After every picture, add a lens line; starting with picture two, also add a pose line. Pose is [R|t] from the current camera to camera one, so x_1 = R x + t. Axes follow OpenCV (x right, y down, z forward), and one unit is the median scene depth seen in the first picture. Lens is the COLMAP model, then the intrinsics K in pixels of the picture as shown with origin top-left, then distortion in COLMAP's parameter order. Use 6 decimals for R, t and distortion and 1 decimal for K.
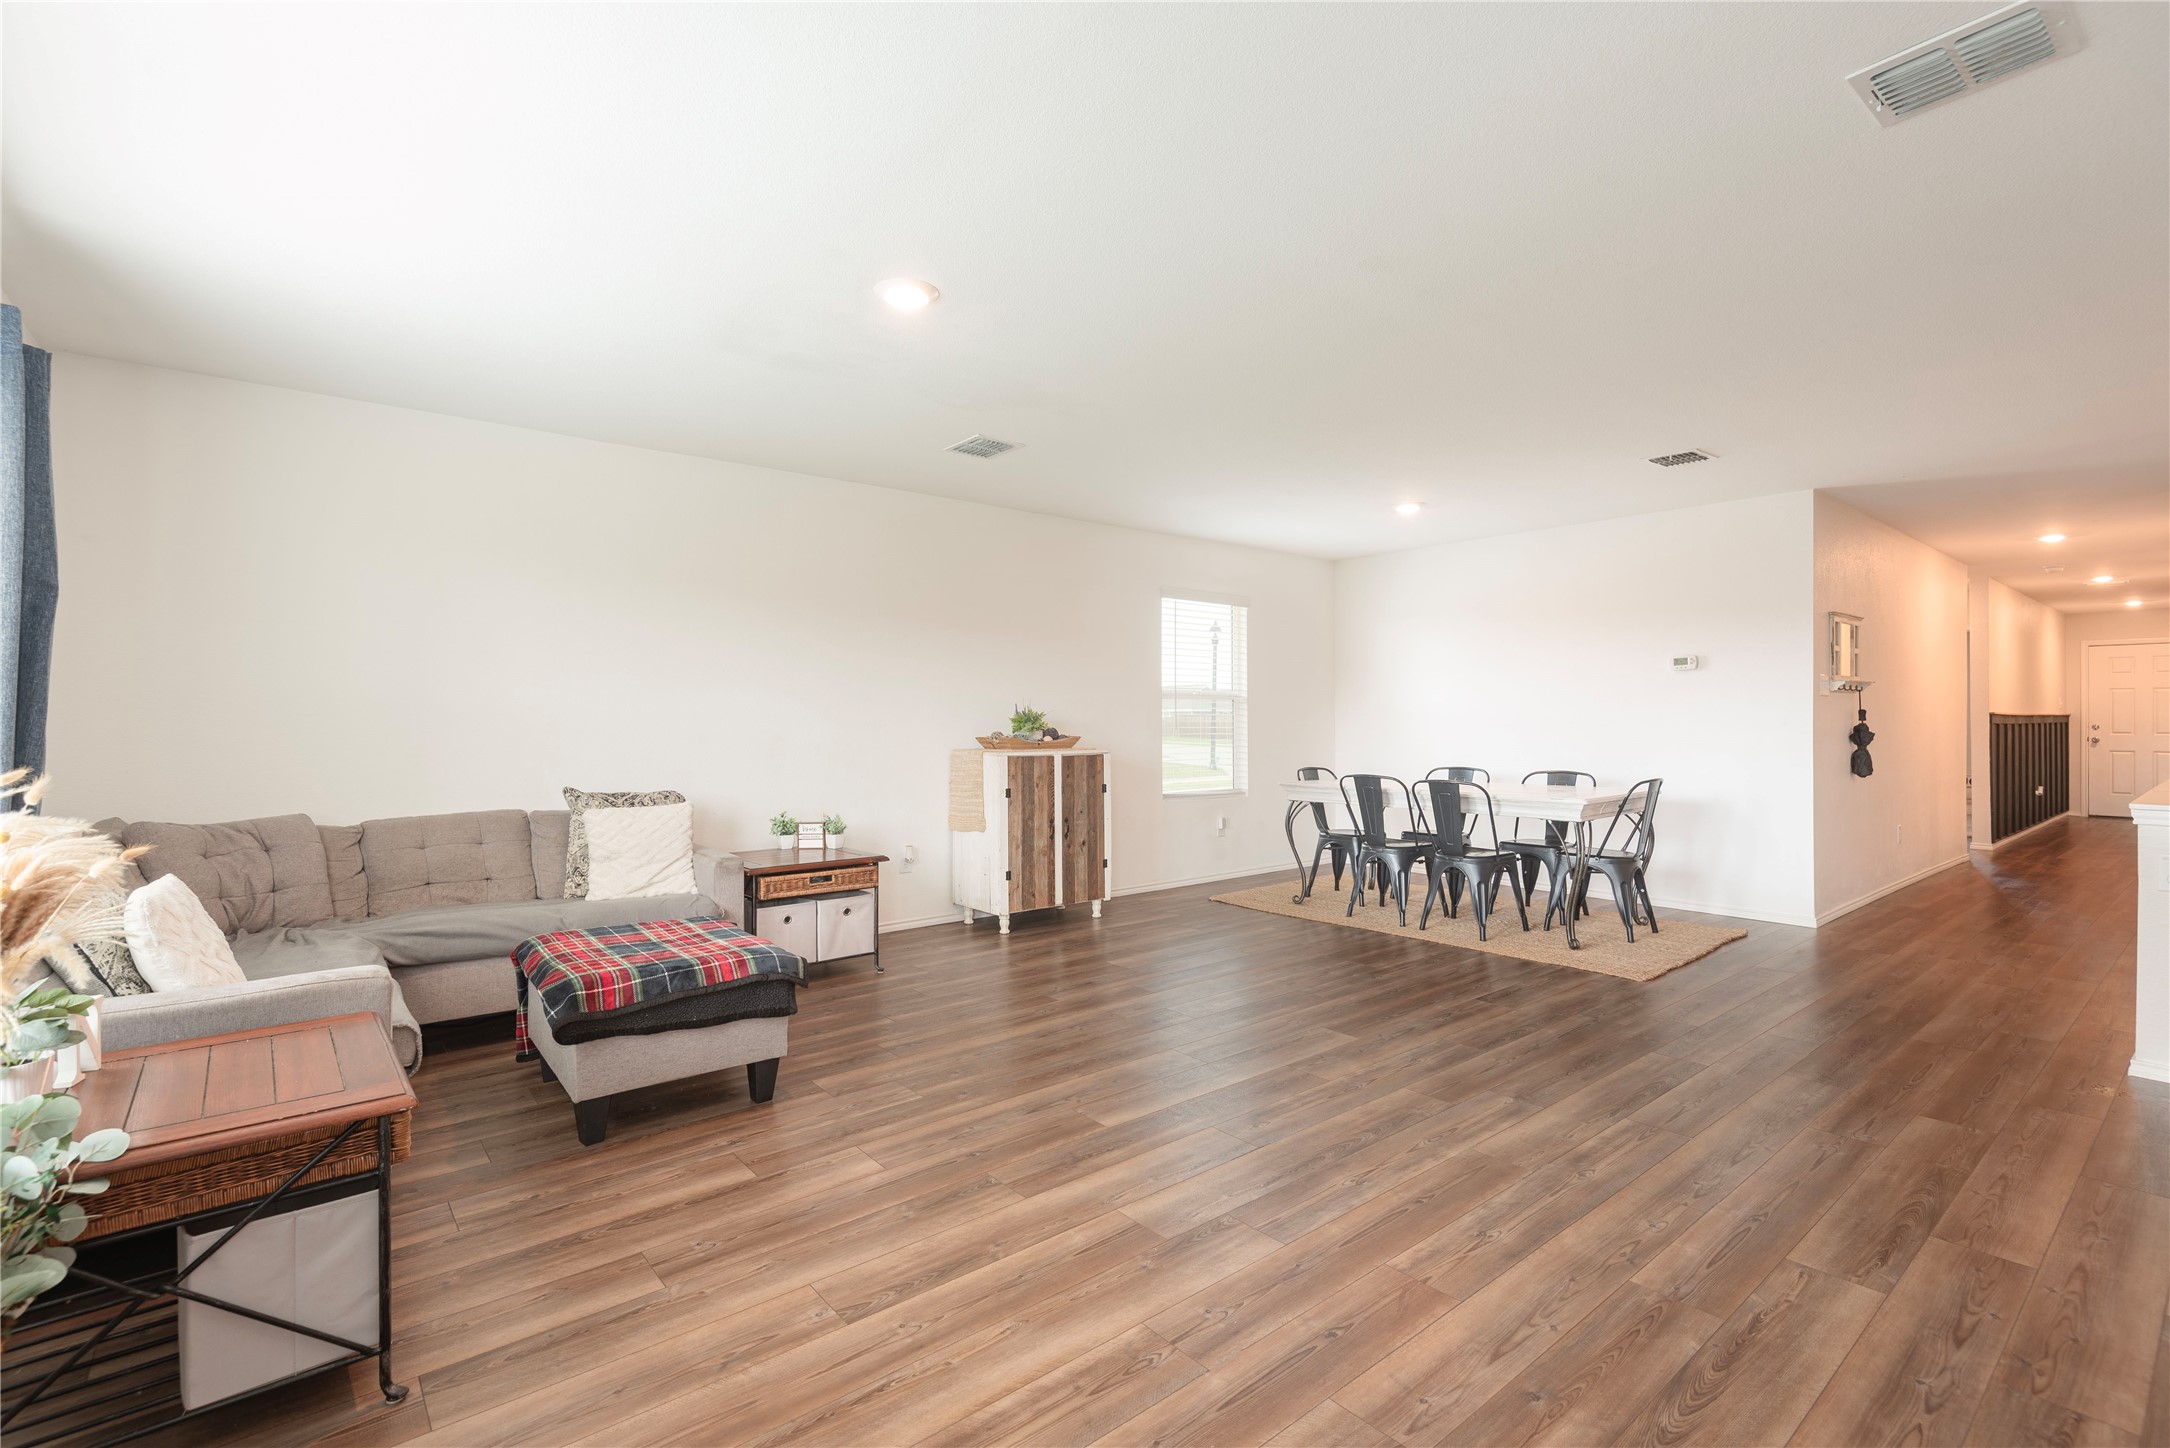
lens RADIAL K [[979.3, 0, 1060.0], [0, 979.3, 720.0], [0, 0, 1]] dist [-0.002708, -0.000918]
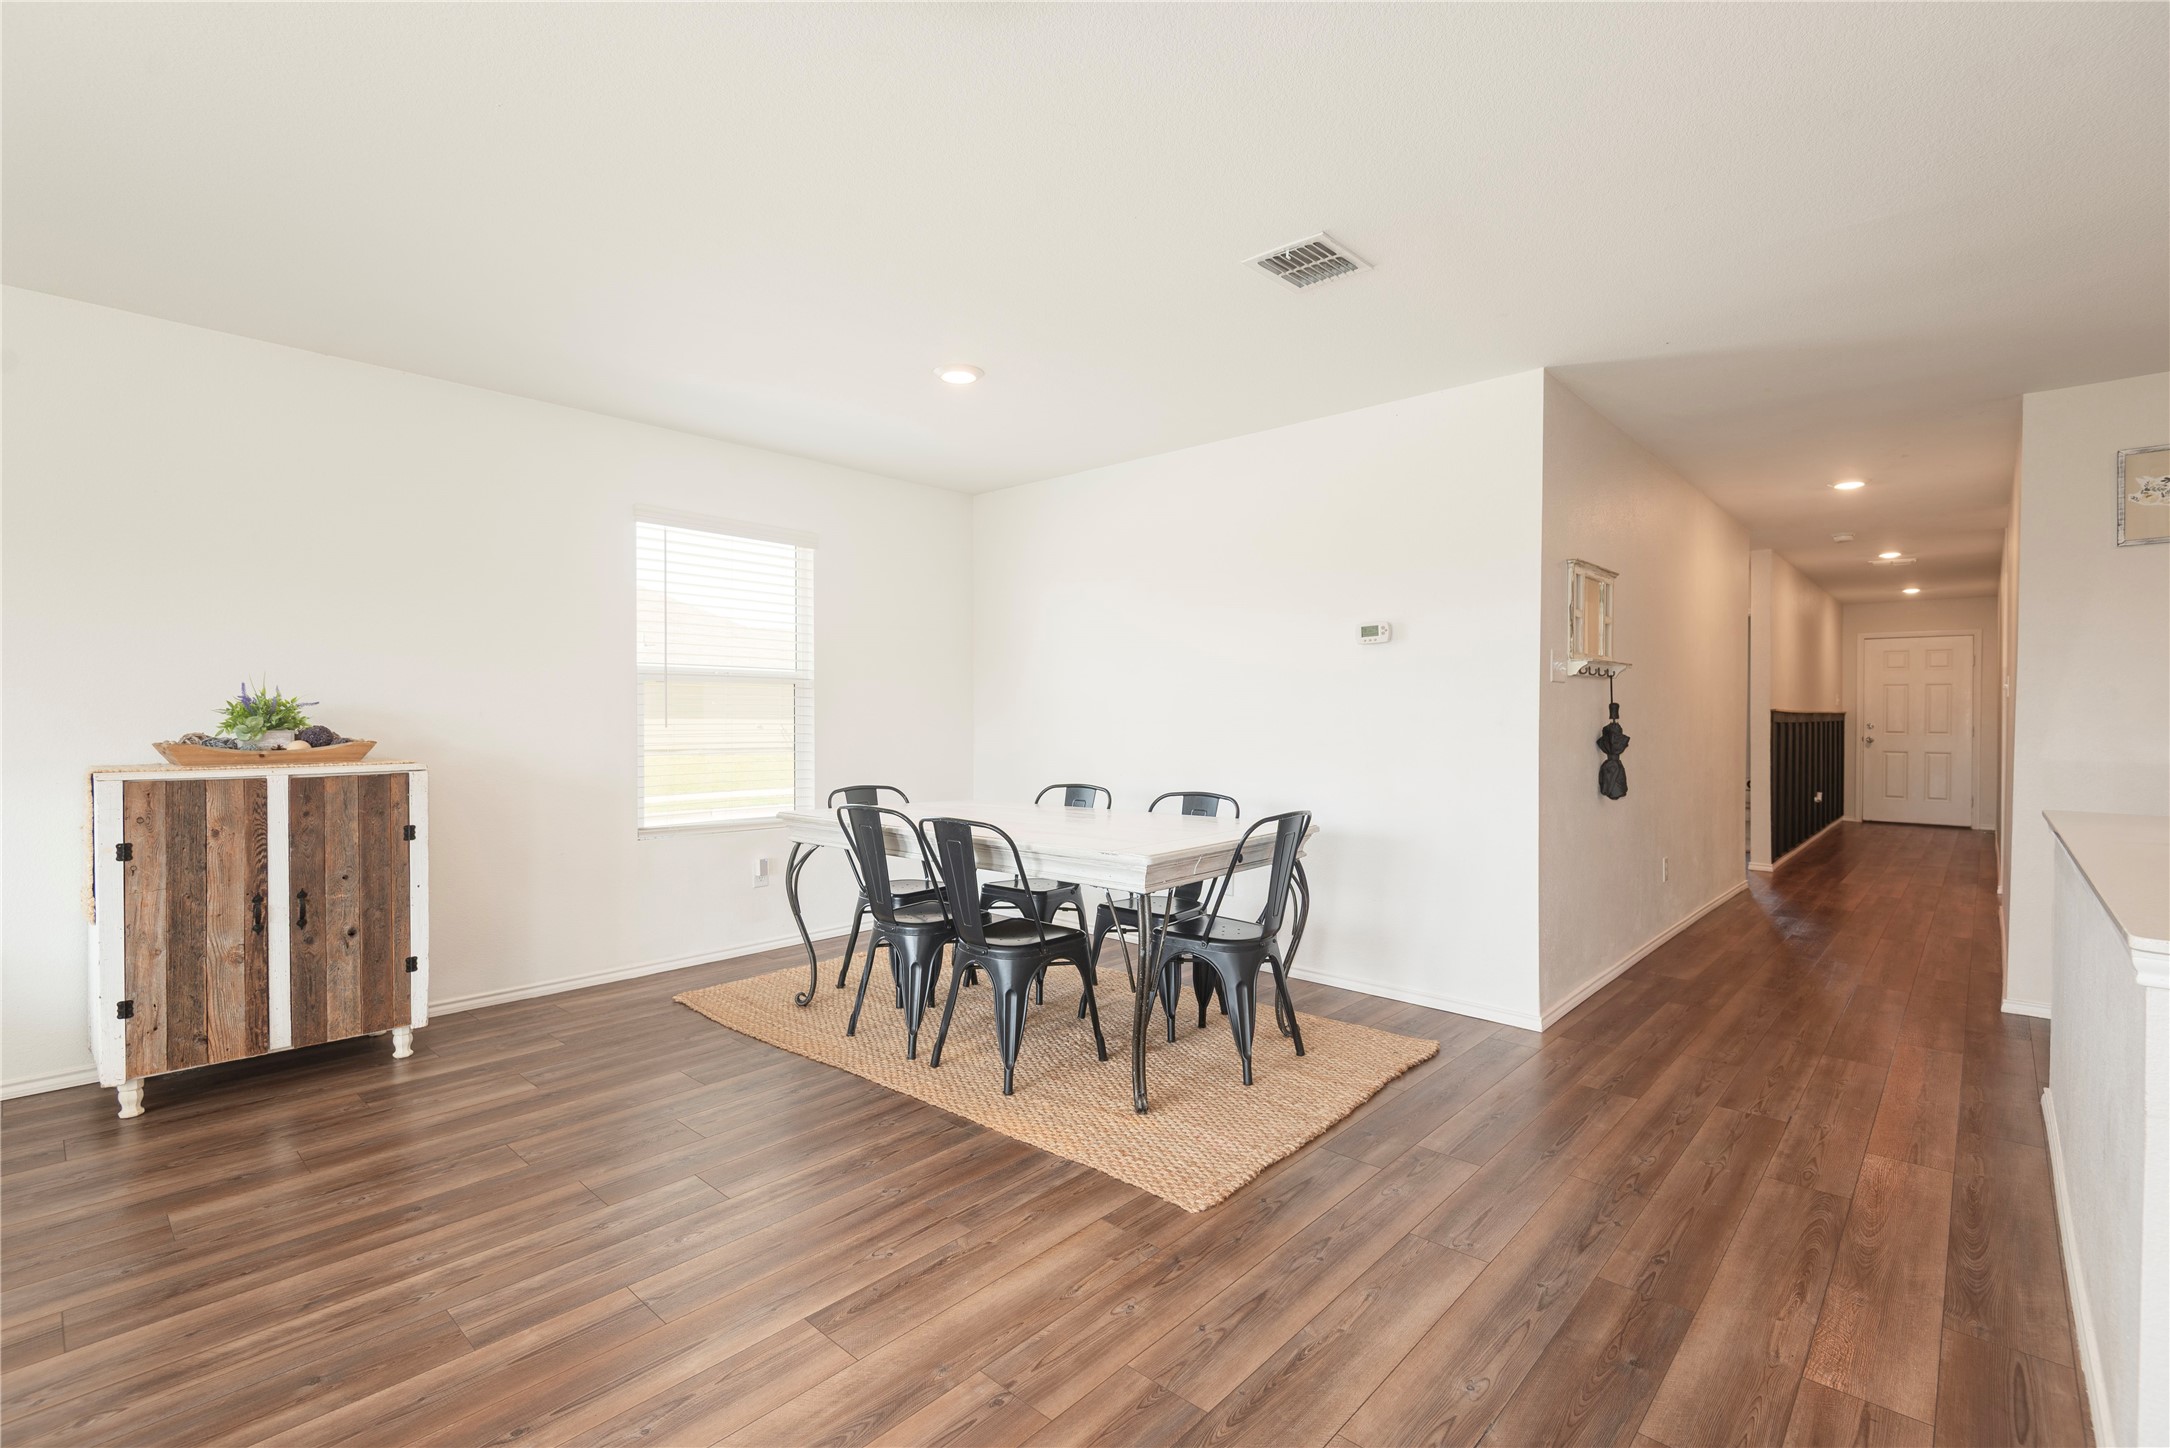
lens RADIAL K [[975.9, 0, 1079.6], [0, 975.9, 721.6], [0, 0, 1]] dist [0.036912, -0.023284]
pose [[0.987827, 0.003413, 0.155518, 0.349985], [-0.004620, 0.999962, 0.007396, -0.001023], [-0.155487, -0.008024, 0.987805, 0.380478]]
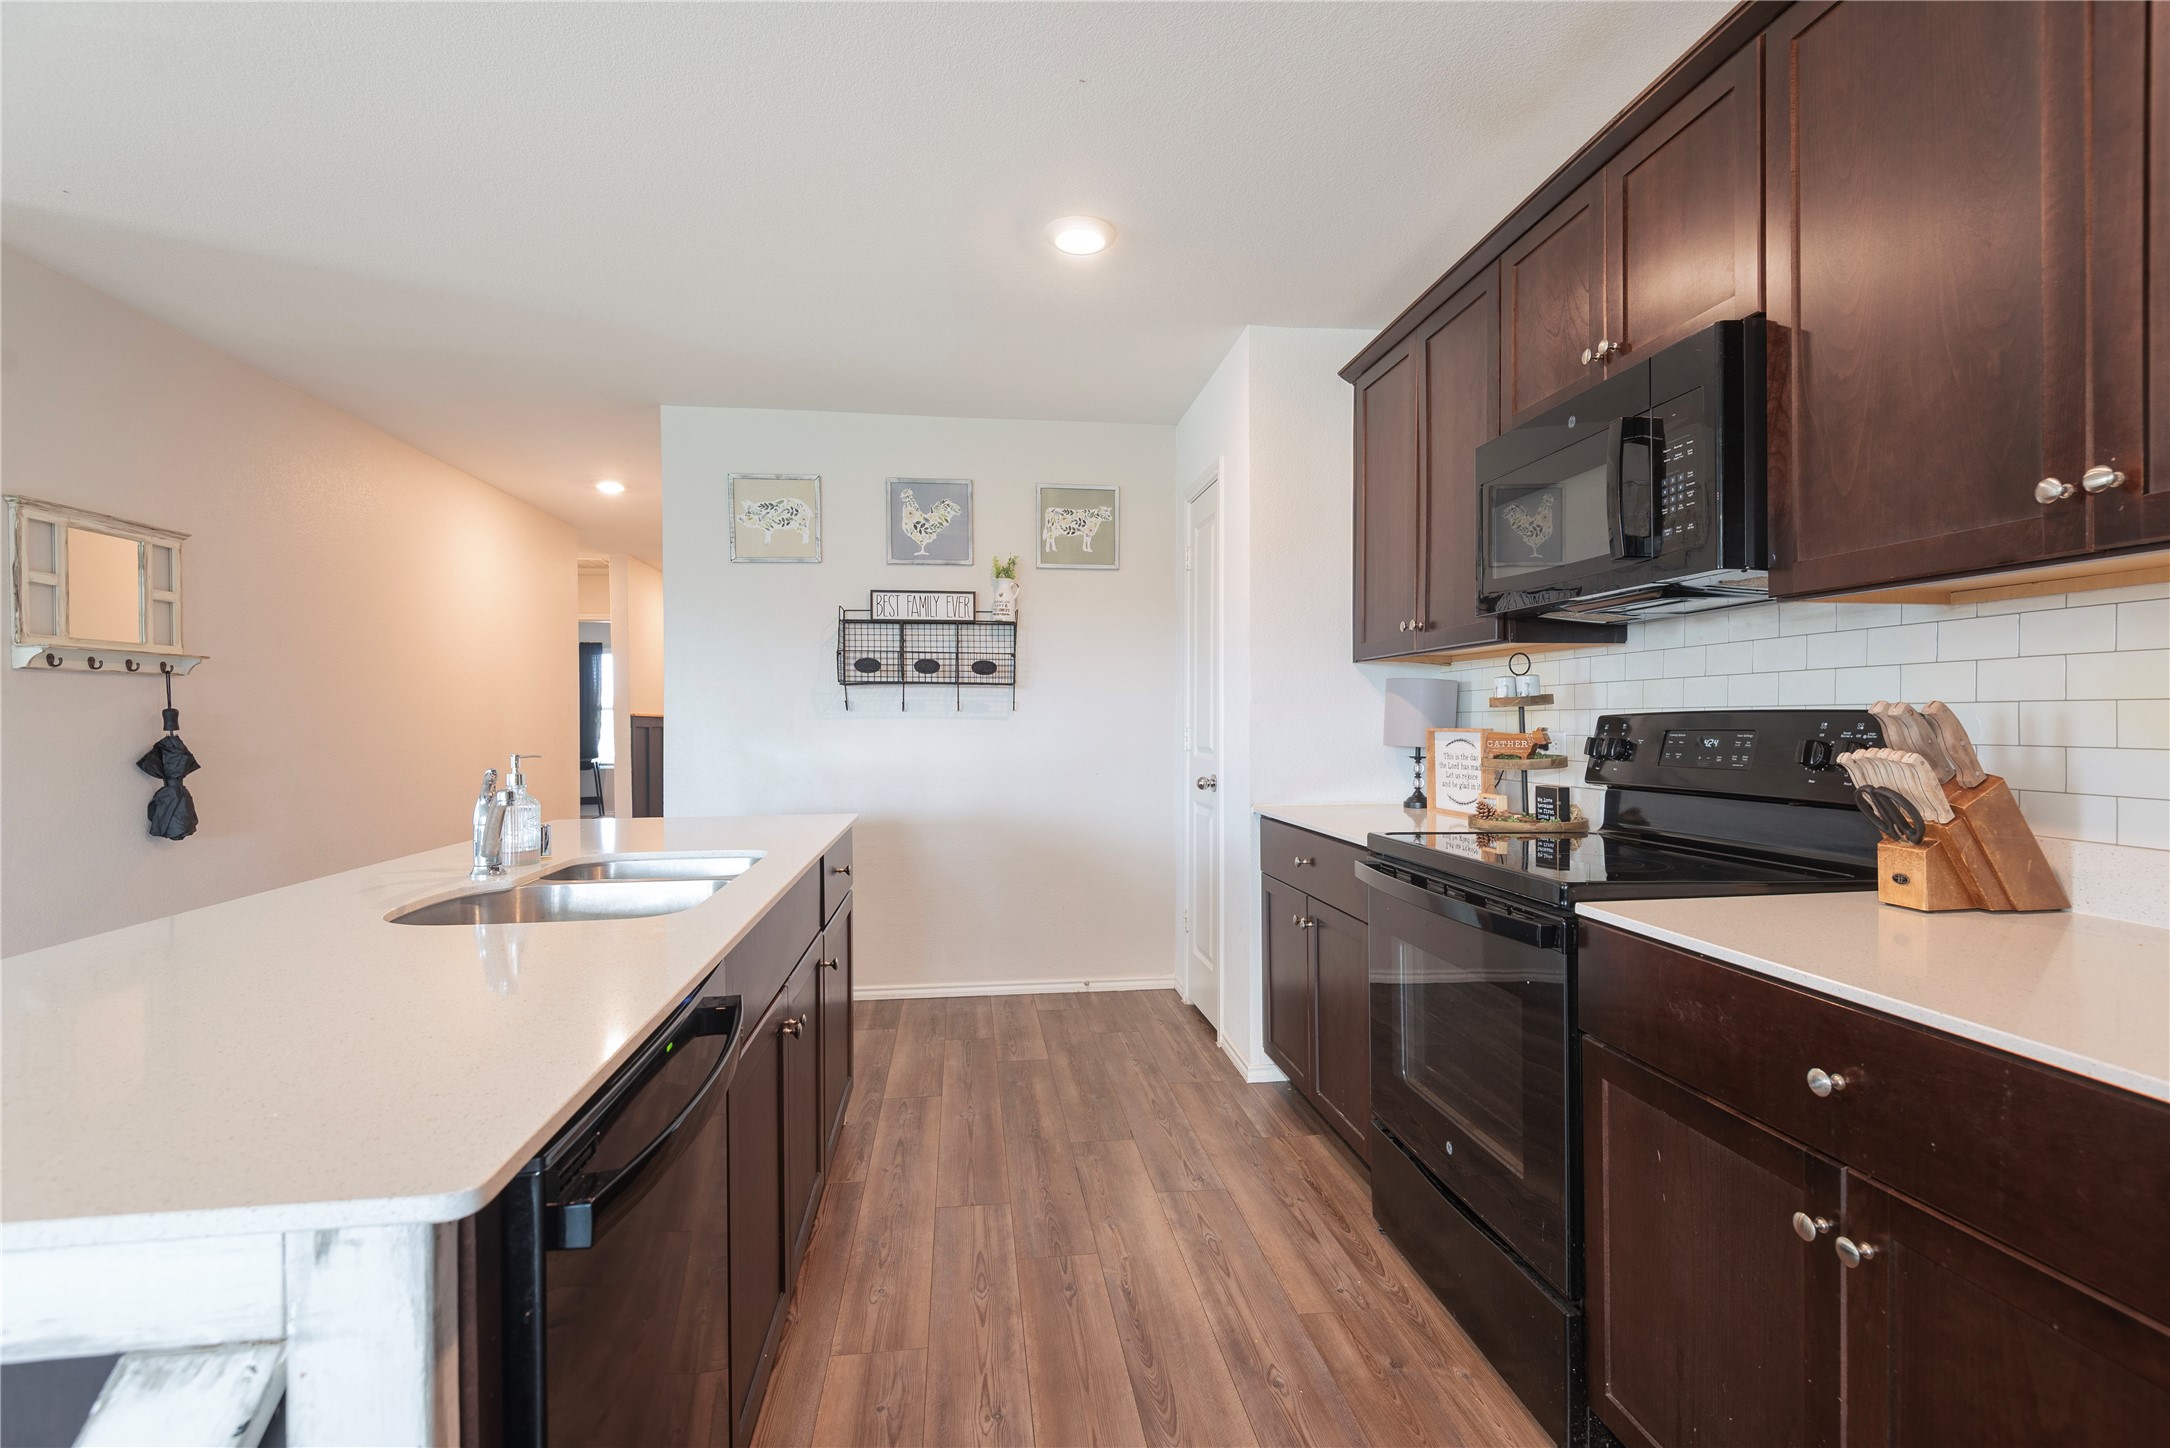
lens RADIAL K [[975.9, 0, 1079.6], [0, 975.9, 721.6], [0, 0, 1]] dist [0.036912, -0.023284]
pose [[0.522654, -0.008768, 0.852500, 0.666300], [0.008646, 0.999950, 0.004983, -0.002774], [-0.852501, 0.004766, 0.522704, 0.339396]]
